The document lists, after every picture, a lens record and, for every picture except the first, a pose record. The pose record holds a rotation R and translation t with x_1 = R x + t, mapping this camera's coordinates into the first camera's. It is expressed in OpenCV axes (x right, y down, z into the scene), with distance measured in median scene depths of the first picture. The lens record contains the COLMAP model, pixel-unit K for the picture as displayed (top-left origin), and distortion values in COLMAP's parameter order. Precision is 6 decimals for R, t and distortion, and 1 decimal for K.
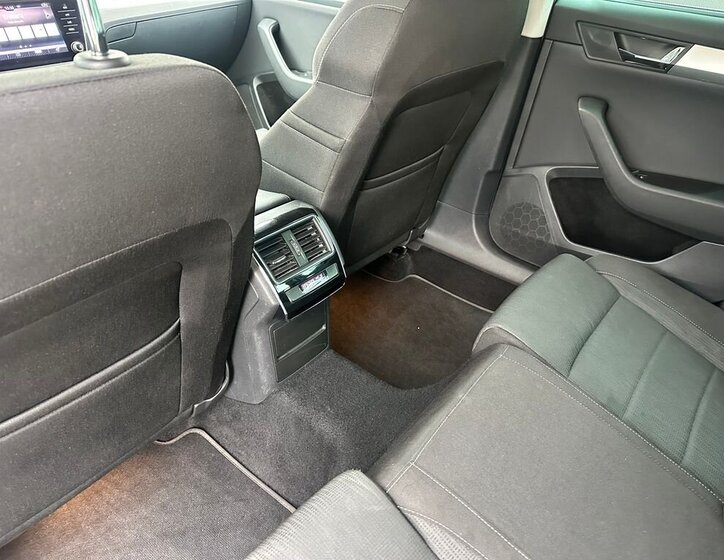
lens RADIAL K [[521.8, 0, 352.3], [0, 521.8, 282.3], [0, 0, 1]] dist [0.004677, -0.002808]
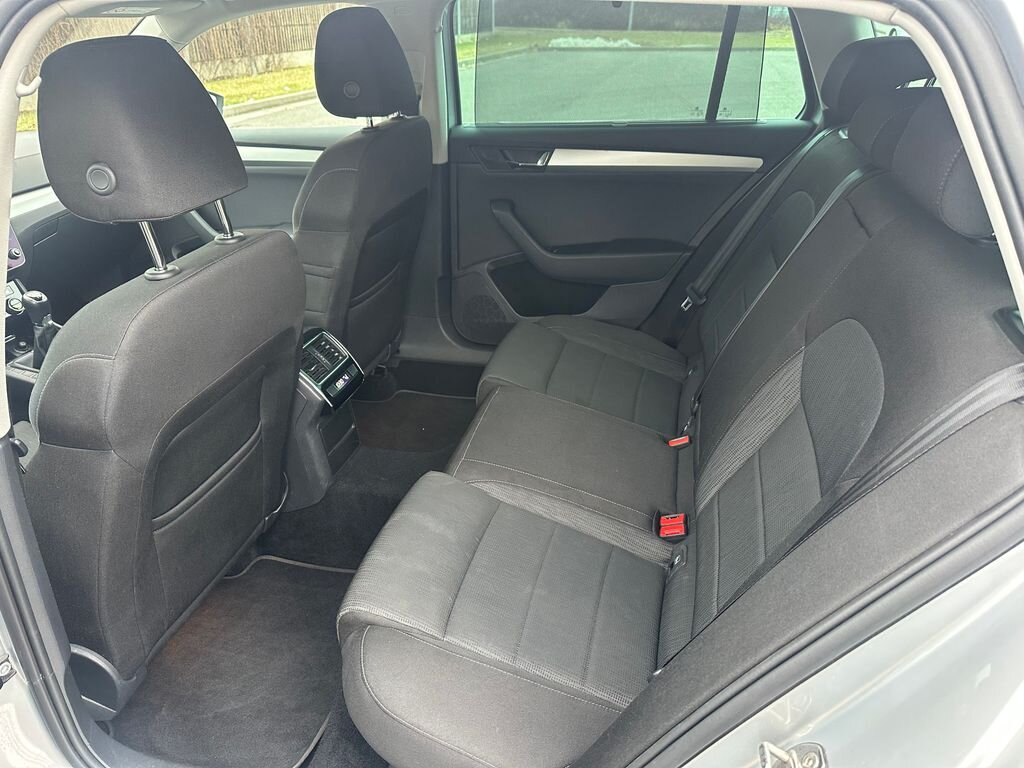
lens RADIAL K [[724.7, 0, 514.9], [0, 724.7, 387.6], [0, 0, 1]] dist [0.075897, -0.127931]
pose [[0.899541, -0.276953, 0.337821, -0.238907], [0.315124, 0.946973, -0.062754, 0.206982], [-0.302528, 0.162905, 0.939116, -0.619564]]
